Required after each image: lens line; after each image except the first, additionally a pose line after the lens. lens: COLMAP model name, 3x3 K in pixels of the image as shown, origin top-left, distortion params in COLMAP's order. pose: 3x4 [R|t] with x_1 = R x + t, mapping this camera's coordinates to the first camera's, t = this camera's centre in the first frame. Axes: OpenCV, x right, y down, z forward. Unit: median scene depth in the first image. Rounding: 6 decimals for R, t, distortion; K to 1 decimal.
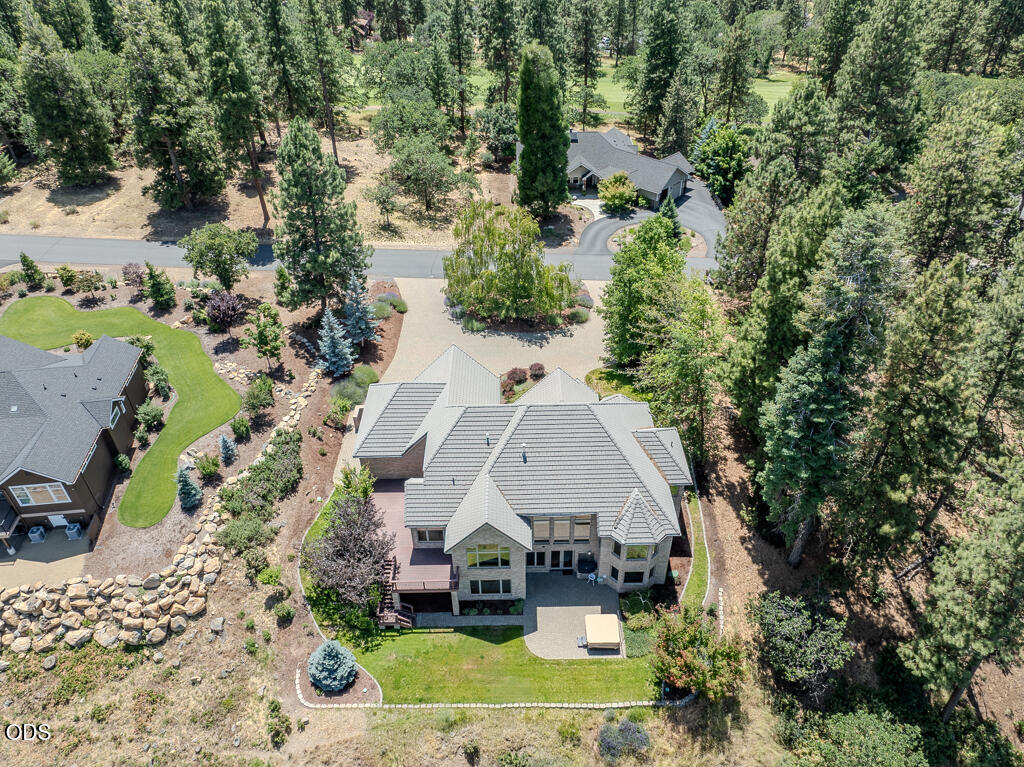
lens RADIAL K [[722.7, 0, 512.0], [0, 722.7, 383.5], [0, 0, 1]] dist [-0.033408, -0.003538]
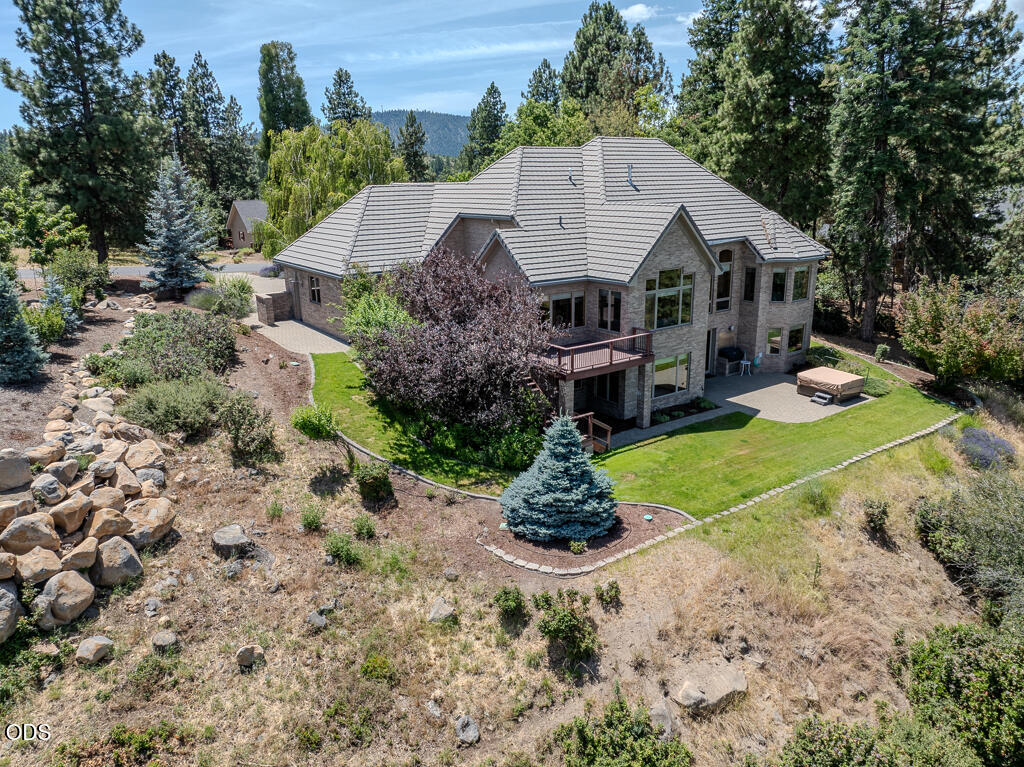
lens RADIAL K [[722.7, 0, 512.0], [0, 722.7, 383.5], [0, 0, 1]] dist [-0.033408, -0.003538]
pose [[0.817016, -0.159517, 0.554111, -0.496684], [0.357821, 0.893819, -0.270281, 0.426656], [-0.452160, 0.419097, 0.787343, 0.615127]]
